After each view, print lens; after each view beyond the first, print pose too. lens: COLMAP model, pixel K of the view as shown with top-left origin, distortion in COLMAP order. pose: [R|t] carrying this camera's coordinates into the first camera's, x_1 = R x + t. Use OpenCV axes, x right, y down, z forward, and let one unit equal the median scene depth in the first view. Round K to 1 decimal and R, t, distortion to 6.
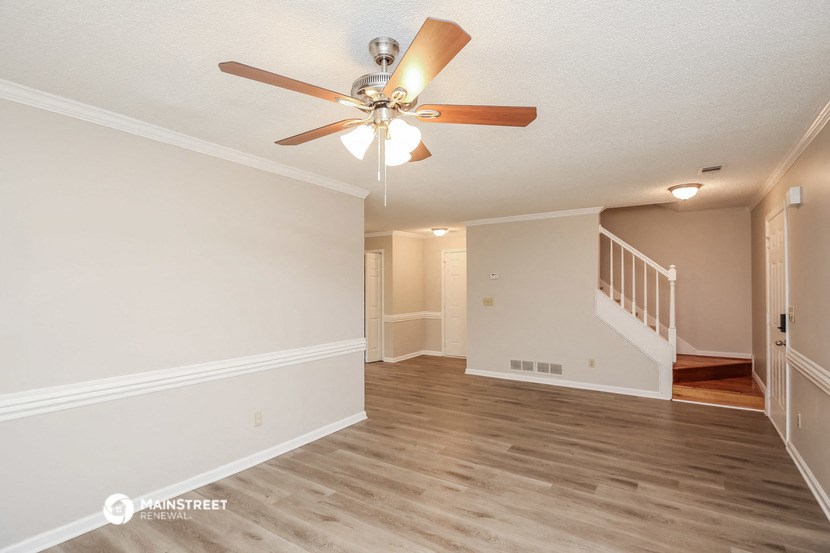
lens RADIAL K [[407.8, 0, 412.7], [0, 407.8, 289.6], [0, 0, 1]] dist [-0.002551, -0.000481]
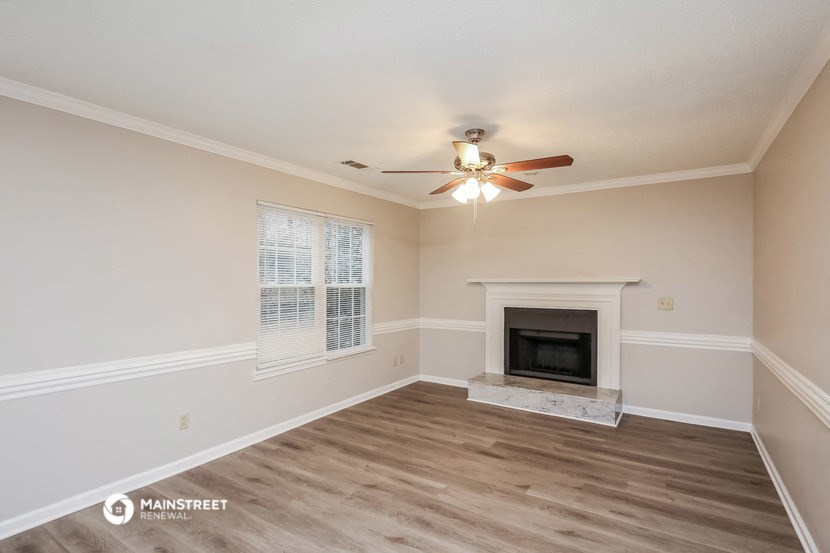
lens RADIAL K [[404.9, 0, 413.3], [0, 404.9, 280.7], [0, 0, 1]] dist [0.000458, 0.000005]
pose [[-0.999697, 0.009137, -0.022861, 0.113456], [0.009061, 0.999953, 0.003432, -0.000518], [0.022892, 0.003224, -0.999733, 1.388258]]
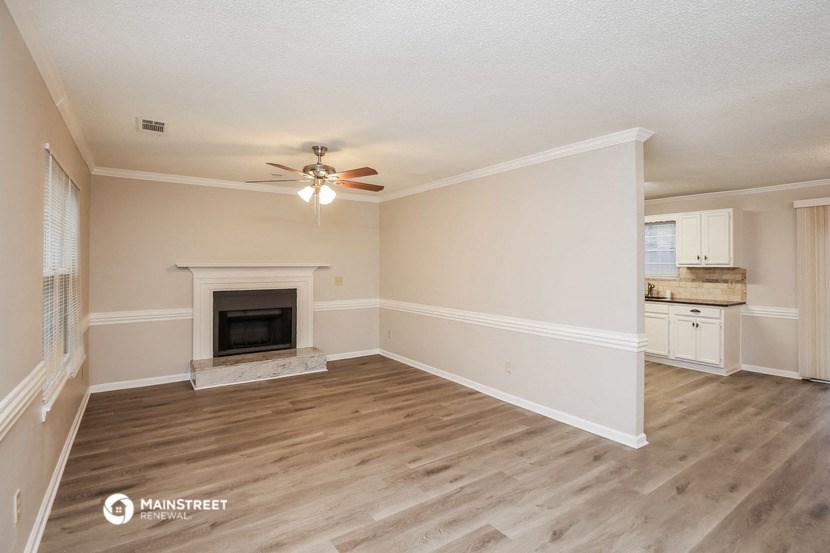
lens RADIAL K [[408.2, 0, 413.8], [0, 408.2, 263.3], [0, 0, 1]] dist [-0.004889, -0.000874]
pose [[-0.362172, 0.005477, -0.932095, 0.891084], [-0.003935, 0.999965, 0.007404, -0.014003], [0.932103, 0.006350, -0.362137, 1.155783]]
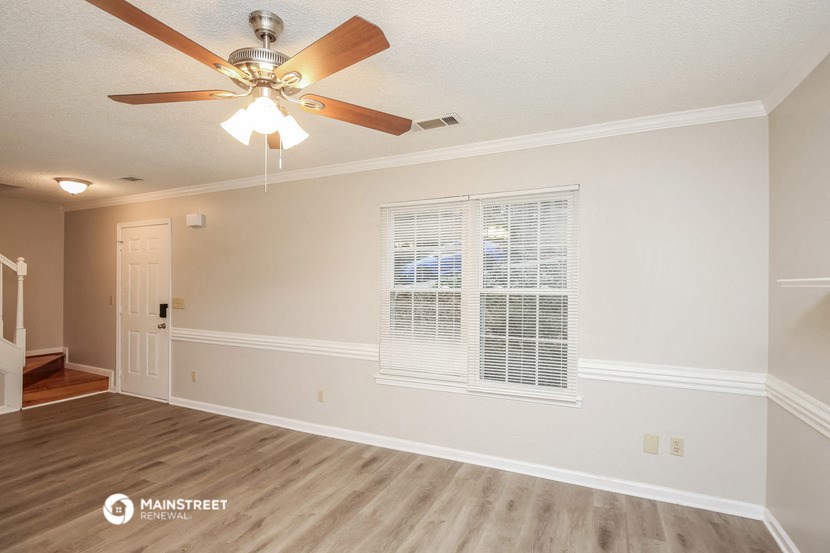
lens RADIAL K [[410.8, 0, 416.2], [0, 410.8, 280.6], [0, 0, 1]] dist [-0.003536, -0.000722]
pose [[-0.164350, 0.015068, 0.986287, -0.561713], [0.002343, 0.999886, -0.014886, 0.006549], [-0.986399, -0.000135, -0.164367, 0.424388]]
